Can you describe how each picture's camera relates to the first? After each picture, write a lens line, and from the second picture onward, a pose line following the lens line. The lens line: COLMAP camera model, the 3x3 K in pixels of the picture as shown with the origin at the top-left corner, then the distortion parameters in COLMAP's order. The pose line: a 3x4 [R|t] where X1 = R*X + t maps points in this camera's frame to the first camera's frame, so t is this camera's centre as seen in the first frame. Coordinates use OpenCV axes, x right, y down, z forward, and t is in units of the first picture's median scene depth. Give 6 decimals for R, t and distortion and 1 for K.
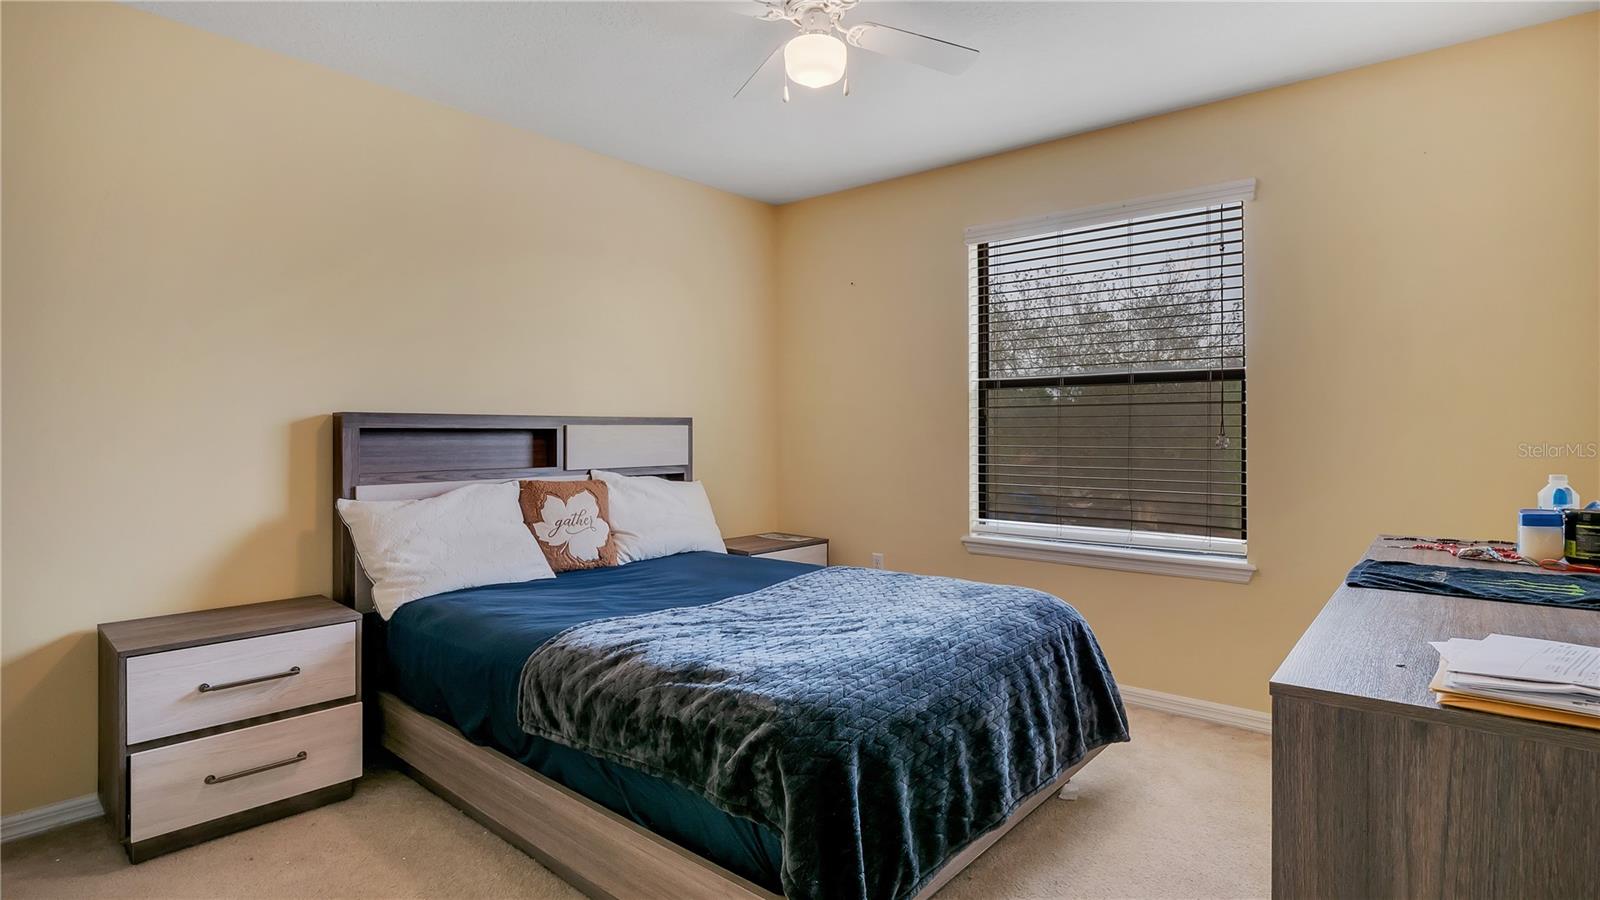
lens RADIAL K [[812.8, 0, 777.5], [0, 812.8, 452.9], [0, 0, 1]] dist [-0.000220, -0.001173]
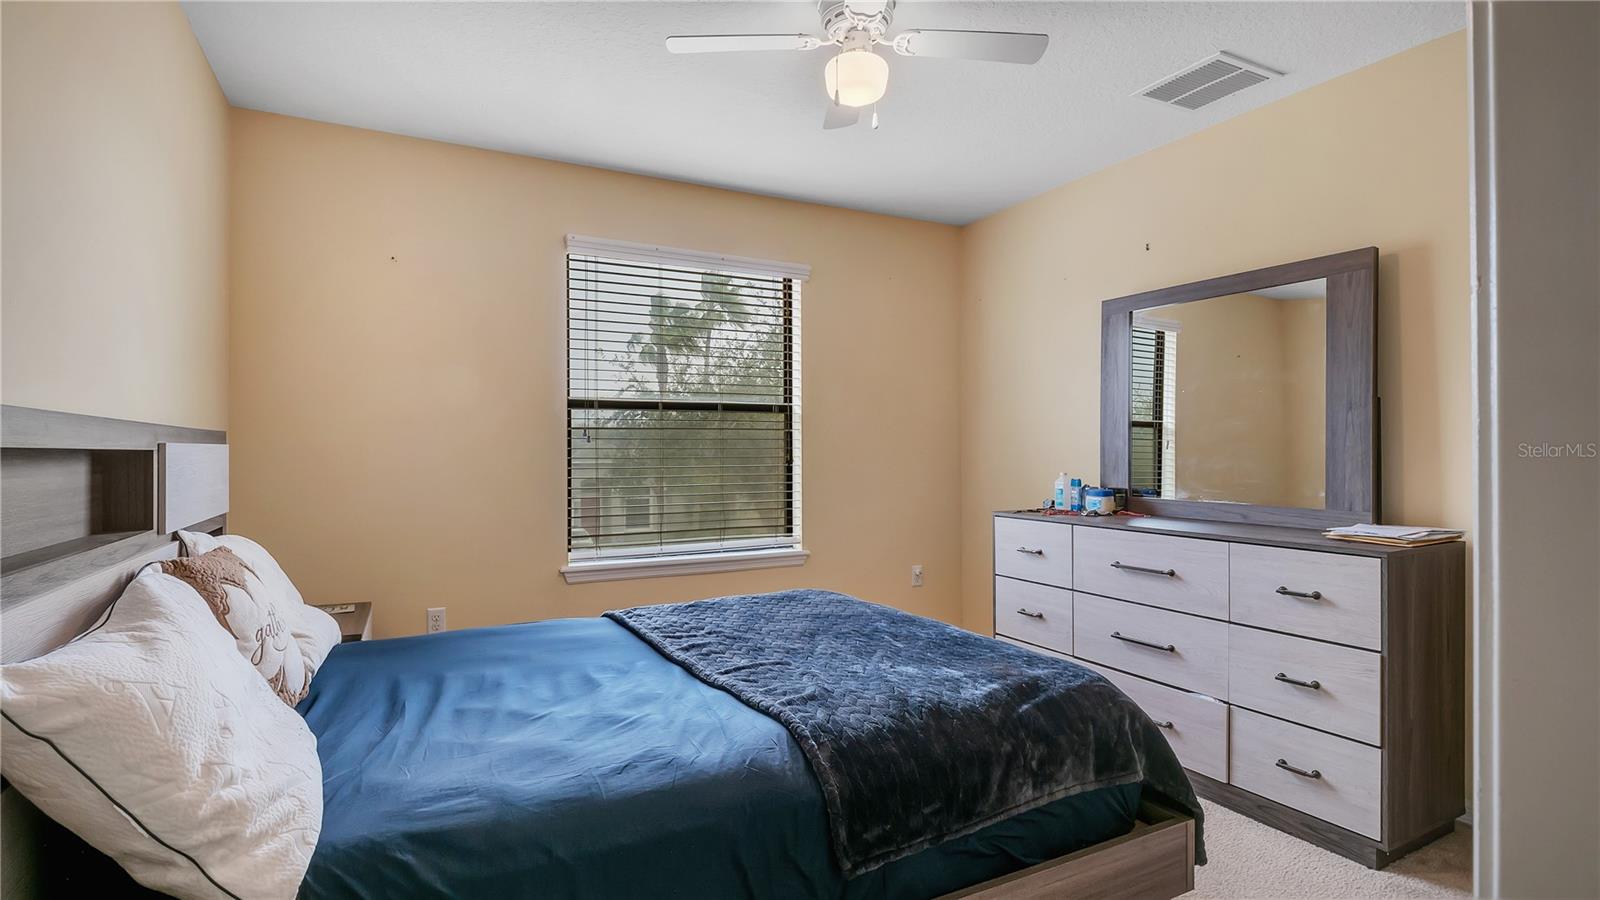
lens RADIAL K [[812.8, 0, 777.5], [0, 812.8, 452.9], [0, 0, 1]] dist [-0.000220, -0.001173]
pose [[0.352358, -0.002282, 0.935863, -0.595839], [0.030096, 0.999507, -0.008895, -0.012122], [-0.935381, 0.031300, 0.352253, 0.485501]]
